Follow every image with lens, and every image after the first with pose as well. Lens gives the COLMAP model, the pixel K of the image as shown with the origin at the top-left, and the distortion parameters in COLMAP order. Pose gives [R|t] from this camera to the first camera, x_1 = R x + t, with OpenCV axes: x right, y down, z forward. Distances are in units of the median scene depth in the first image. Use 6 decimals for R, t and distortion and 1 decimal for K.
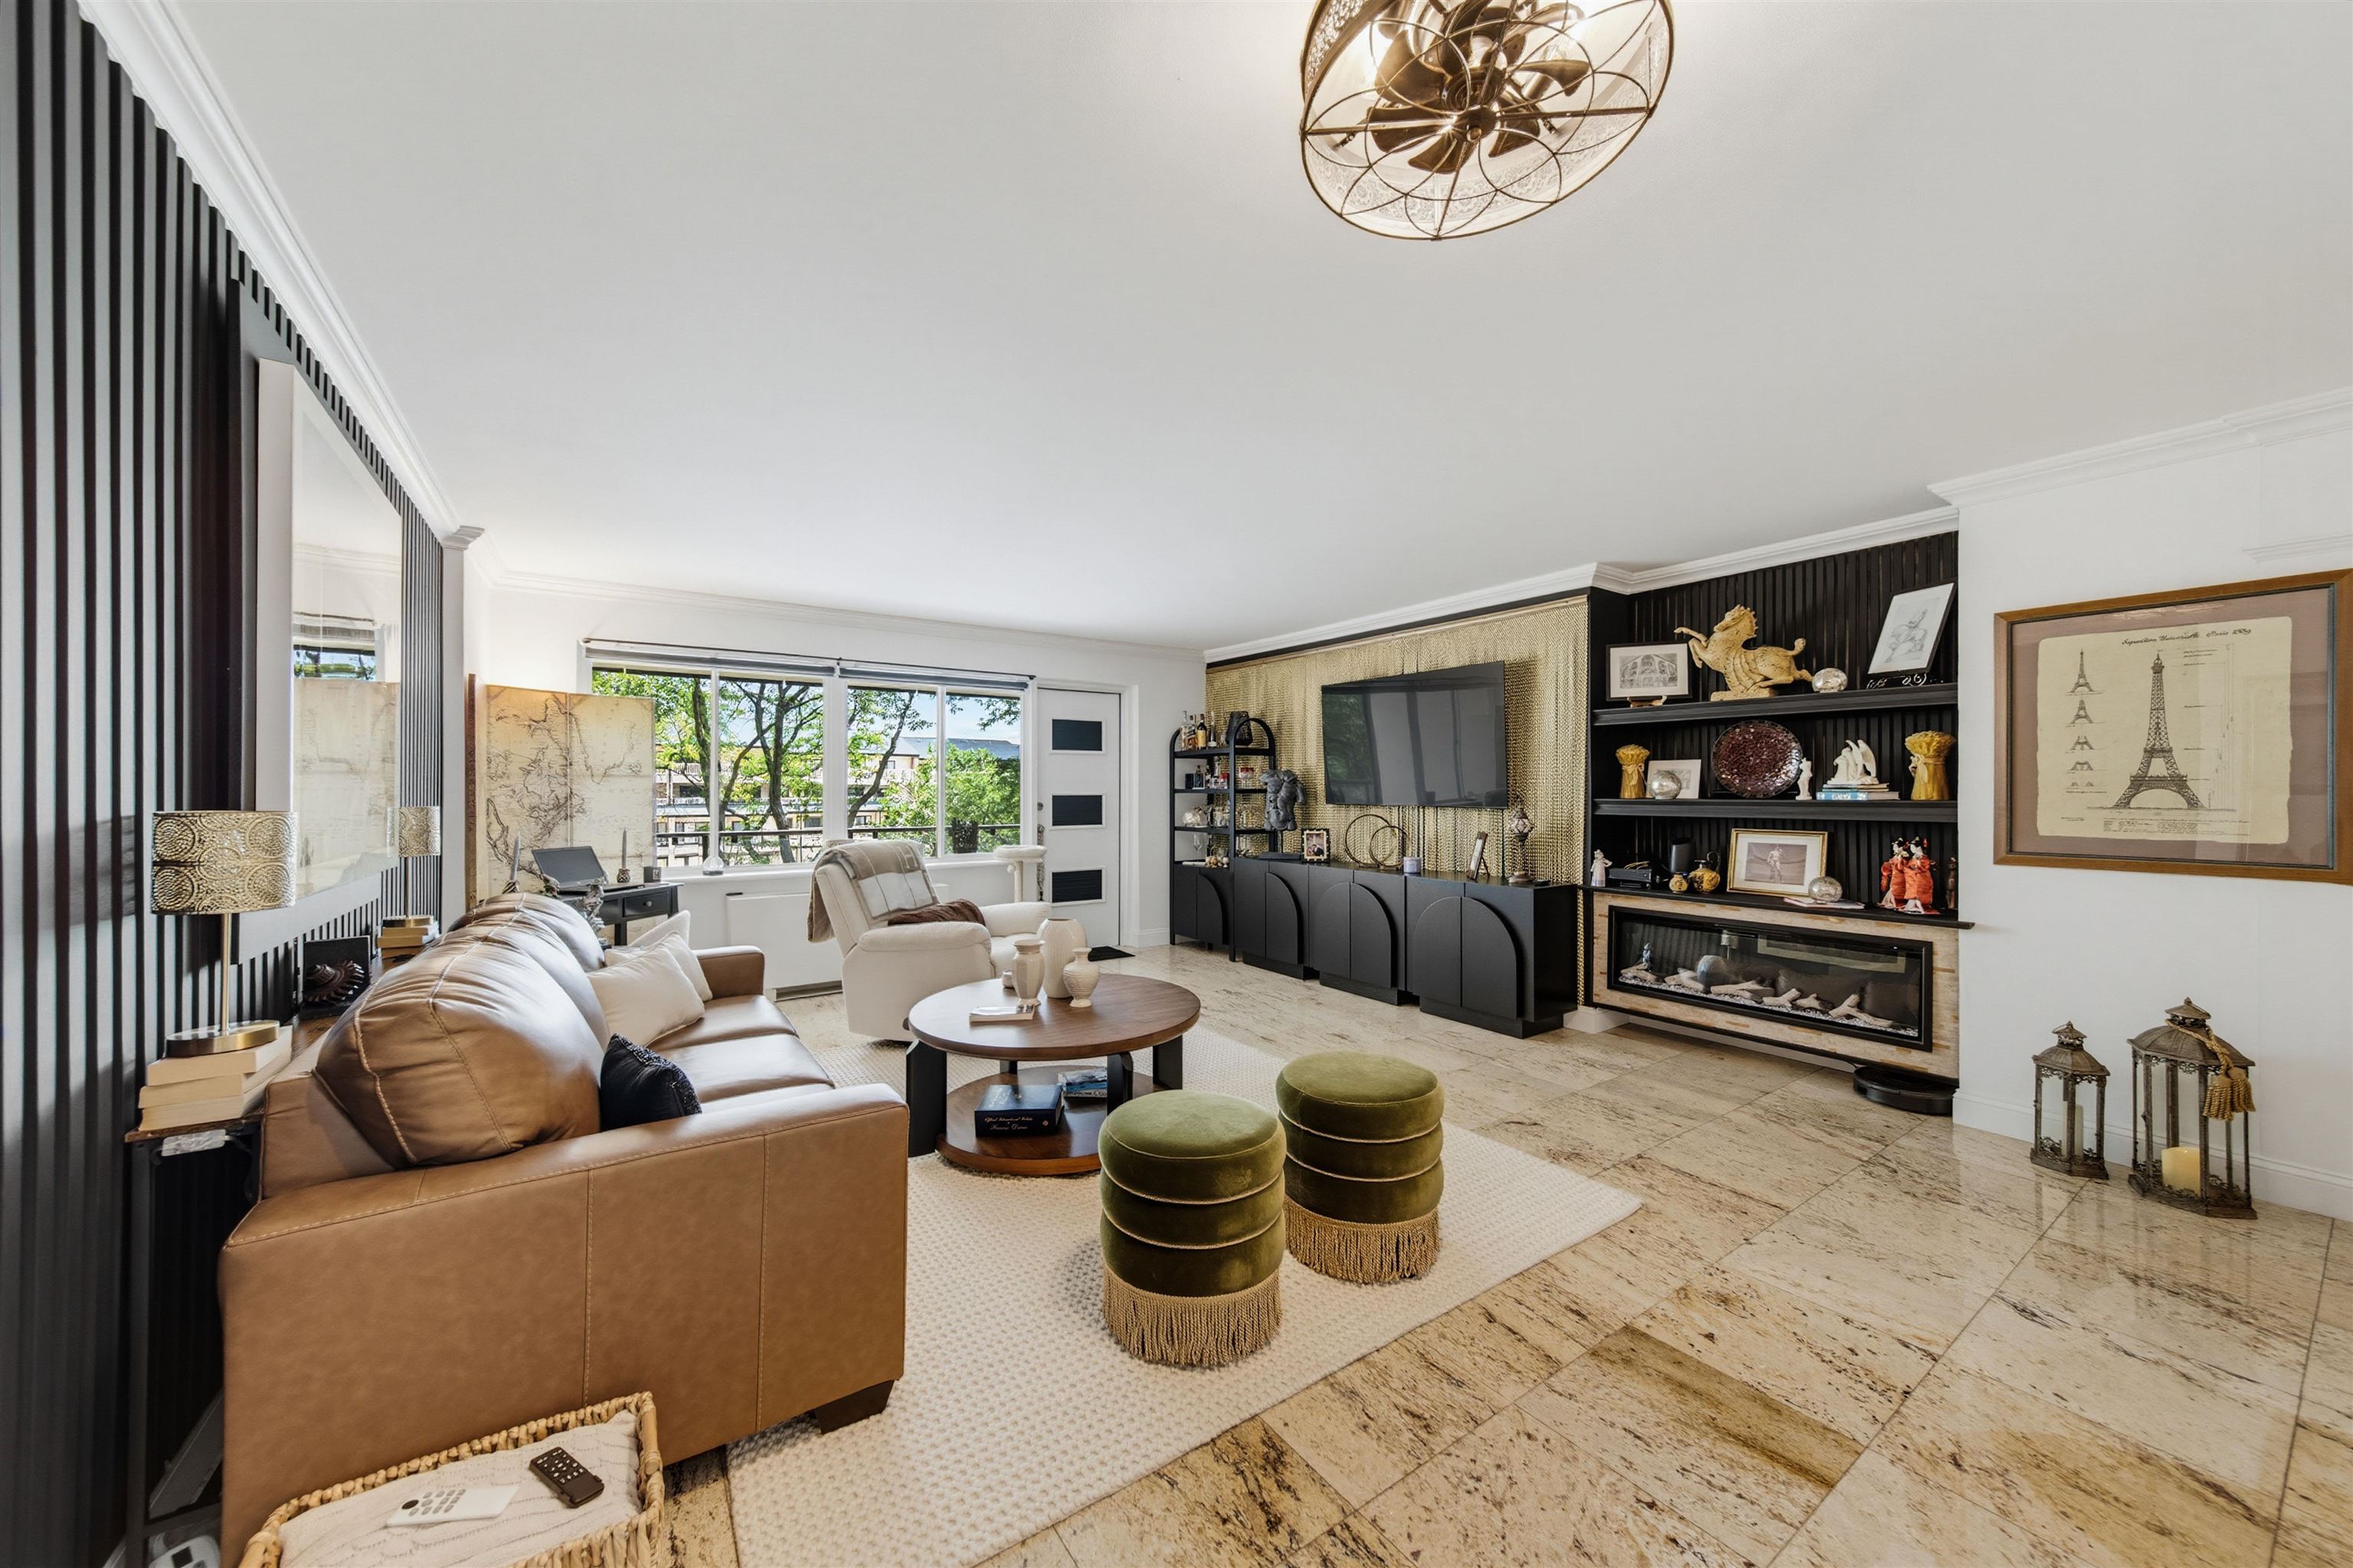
lens RADIAL K [[837.5, 0, 1183.7], [0, 837.5, 786.5], [0, 0, 1]] dist [0.006577, -0.000044]
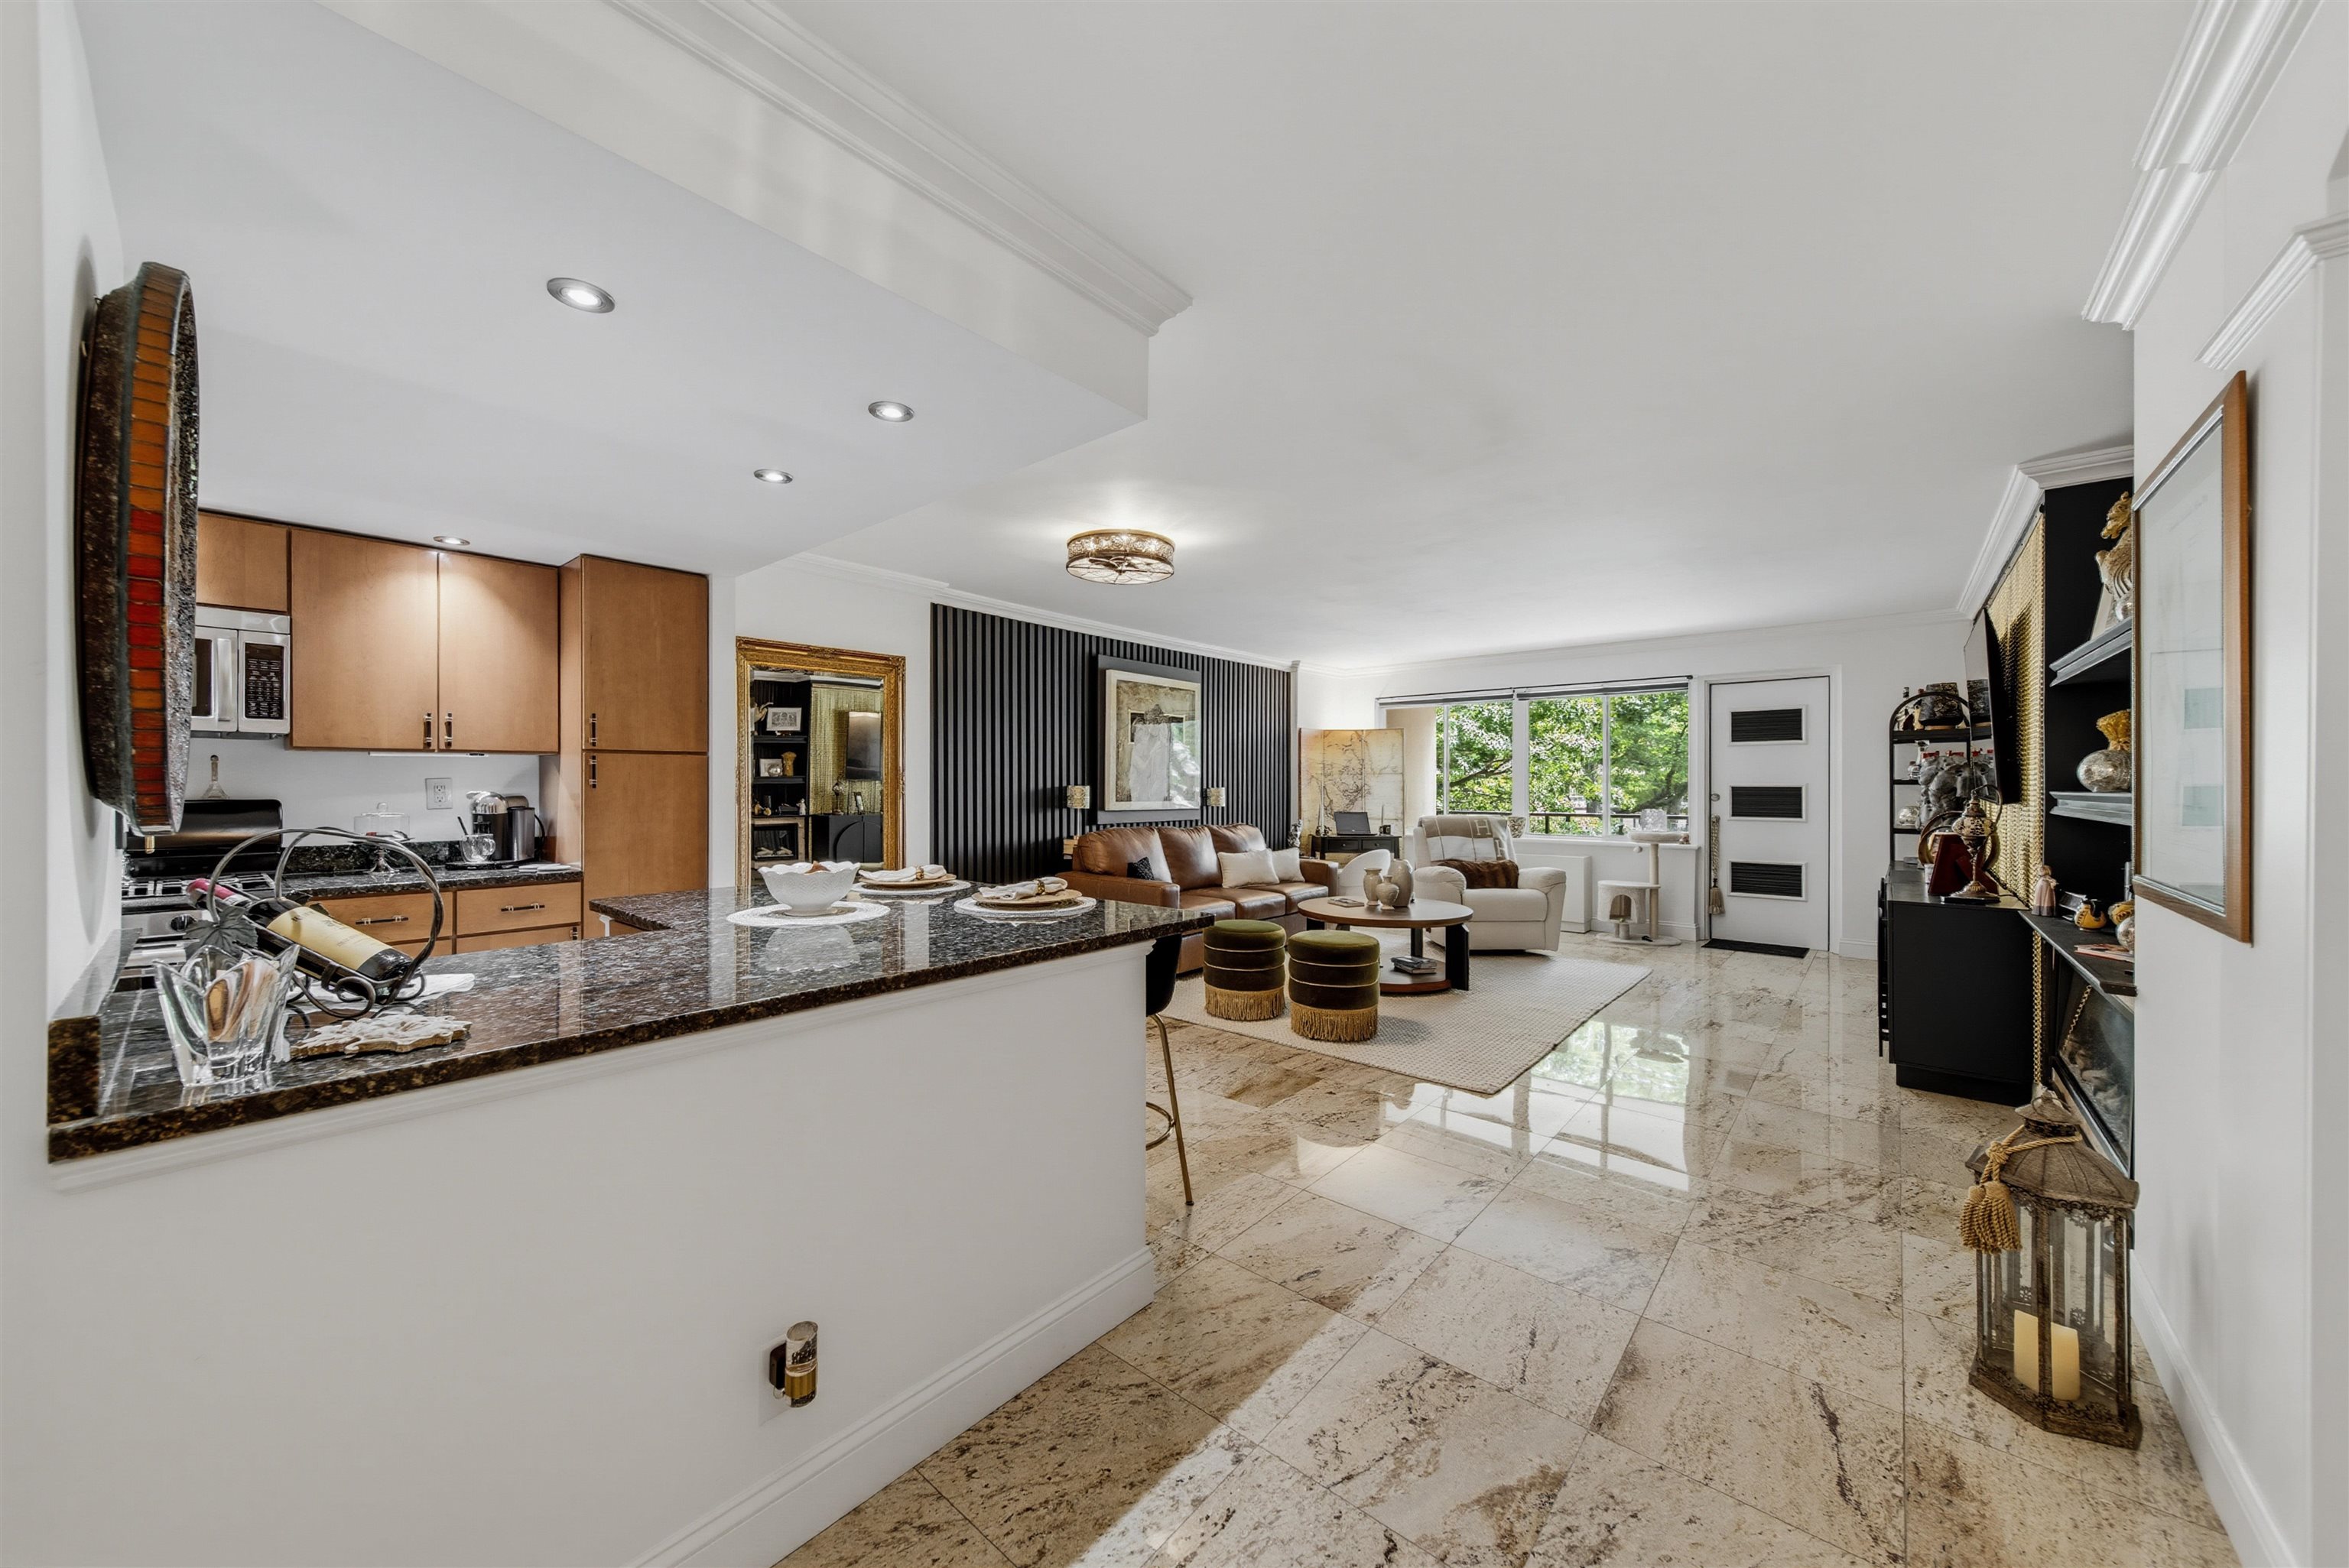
lens RADIAL K [[836.0, 0, 1158.8], [0, 836.0, 786.2], [0, 0, 1]] dist [0.006577, -0.000044]
pose [[0.246266, 0.003436, -0.969196, 1.070111], [0.004473, 0.999979, 0.004681, 0.003515], [0.969192, -0.005488, 0.246246, 0.110877]]
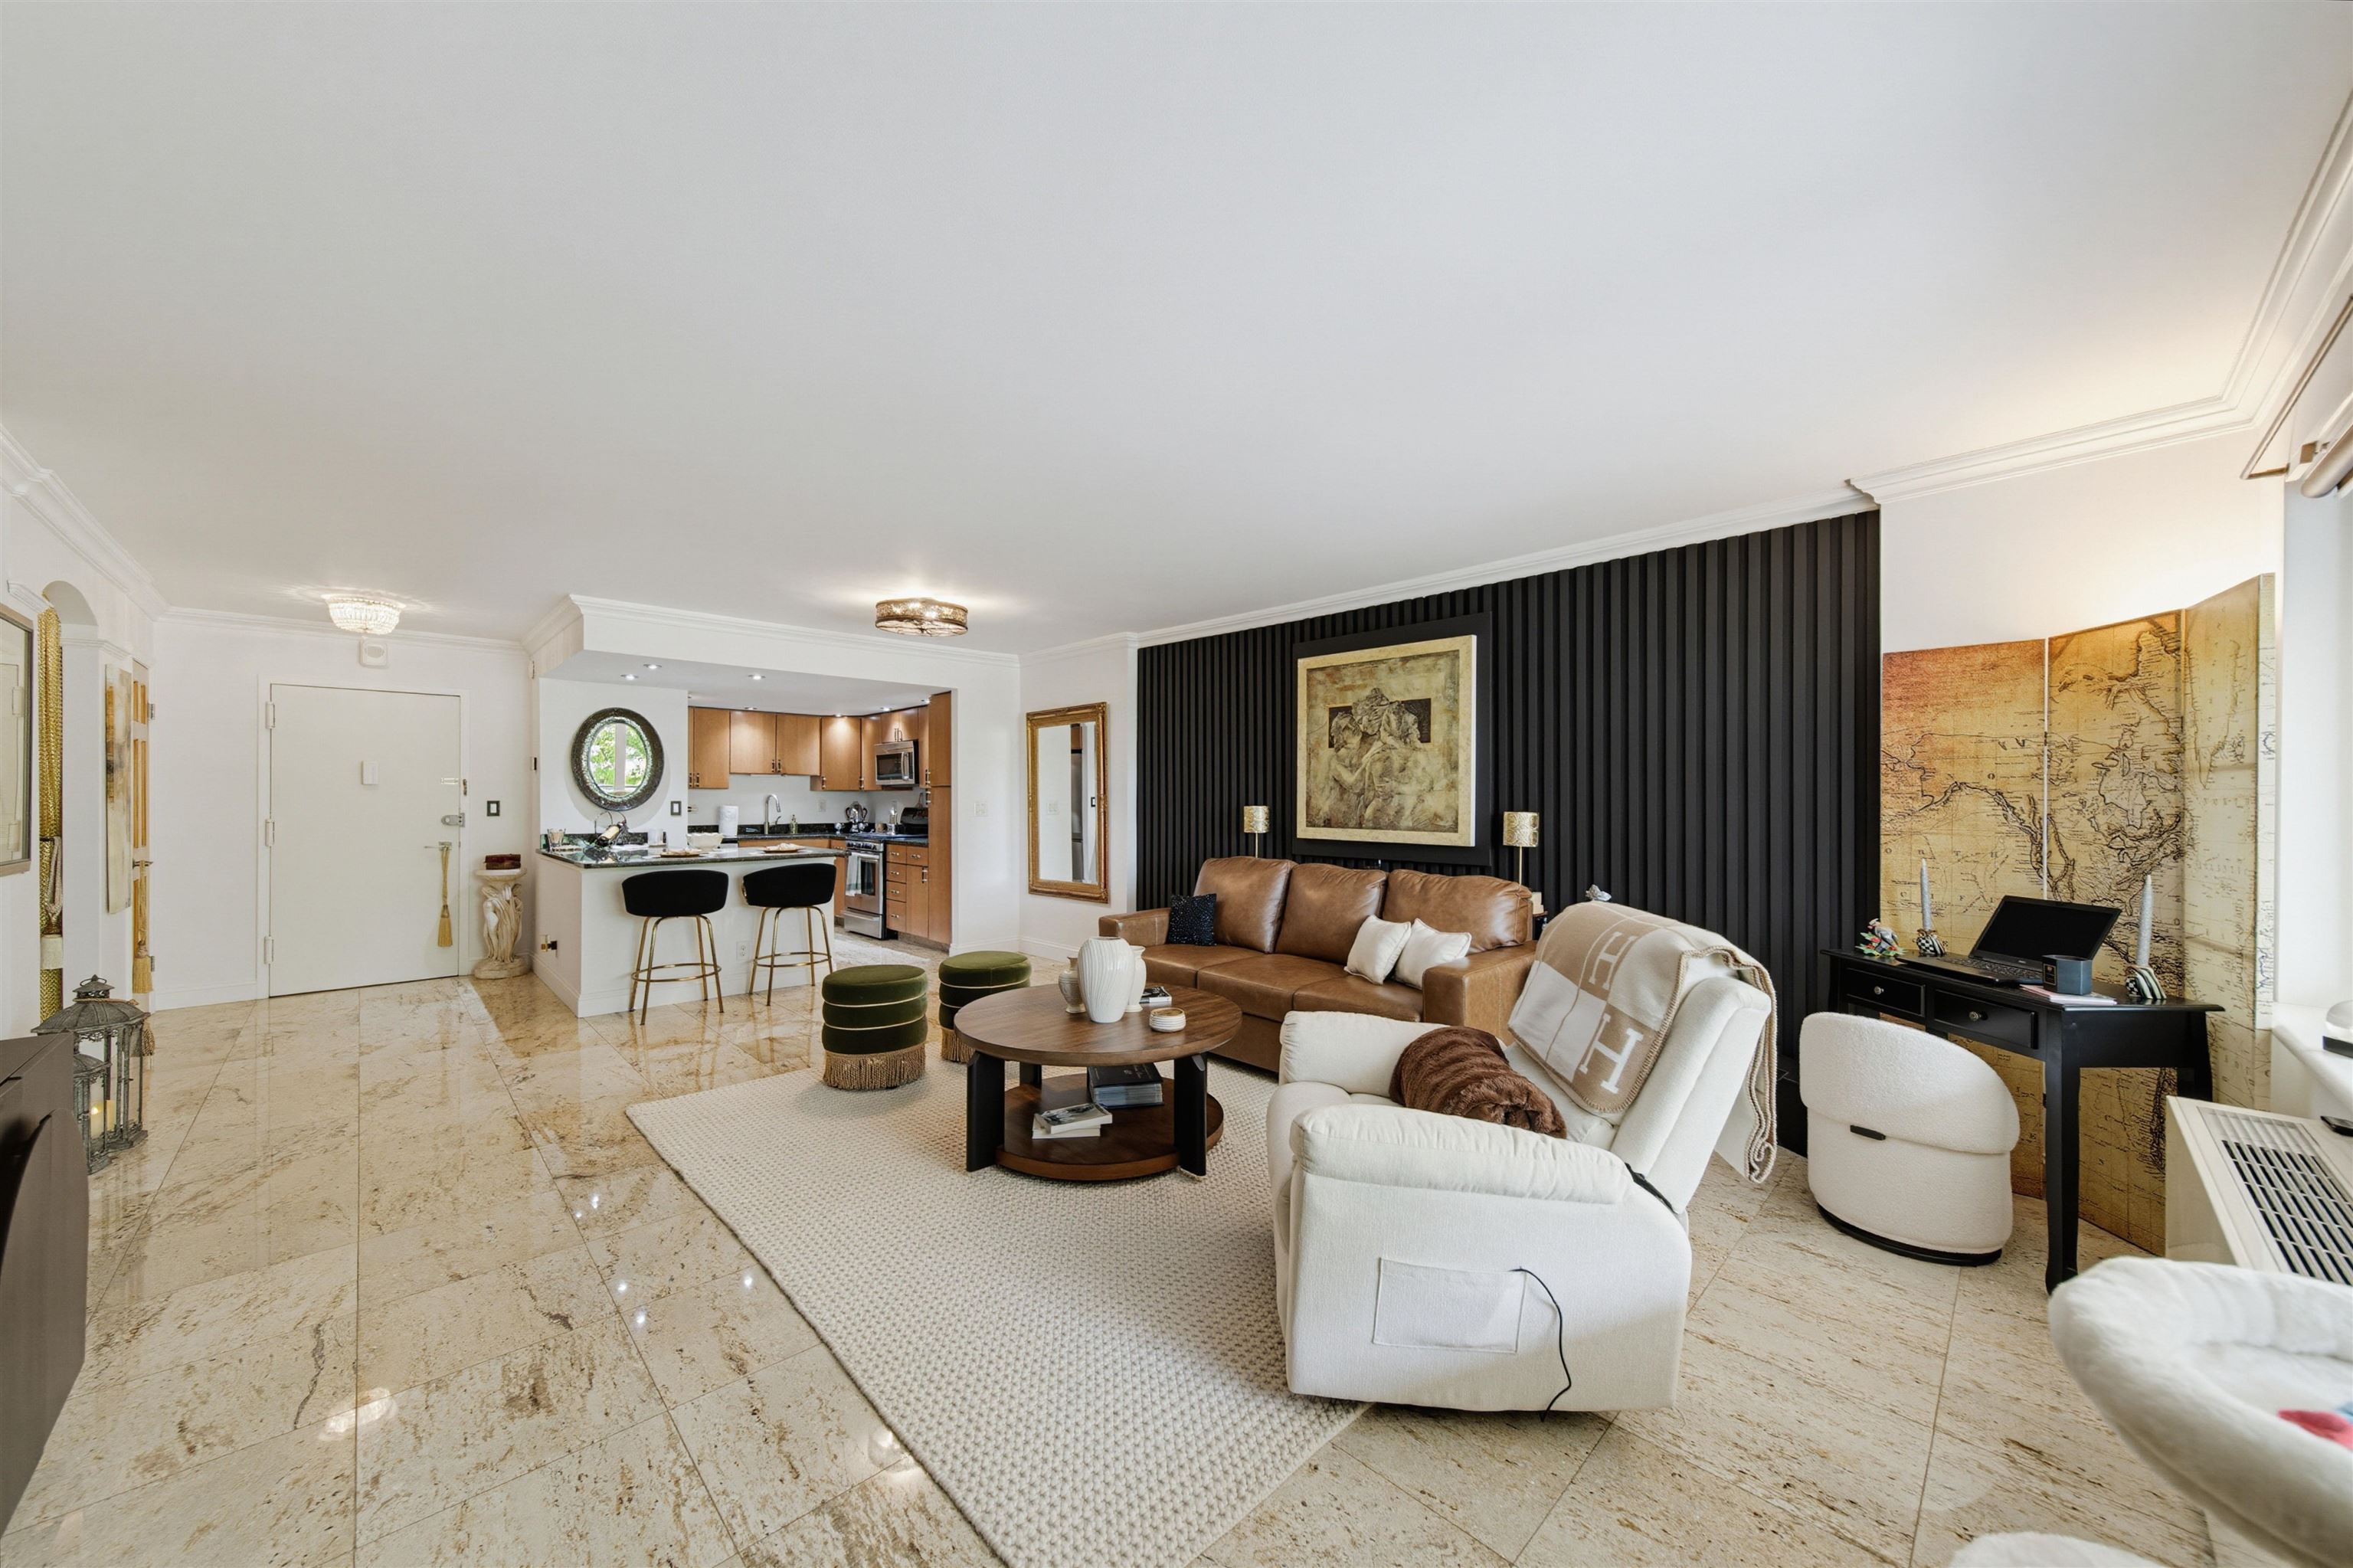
lens RADIAL K [[837.5, 0, 1182.8], [0, 837.5, 799.9], [0, 0, 1]] dist [0.006577, -0.000044]
pose [[-0.985829, -0.001989, -0.167744, -0.060839], [-0.000976, 0.999981, -0.006119, 0.008357], [0.167753, -0.005868, -0.985812, 1.558613]]
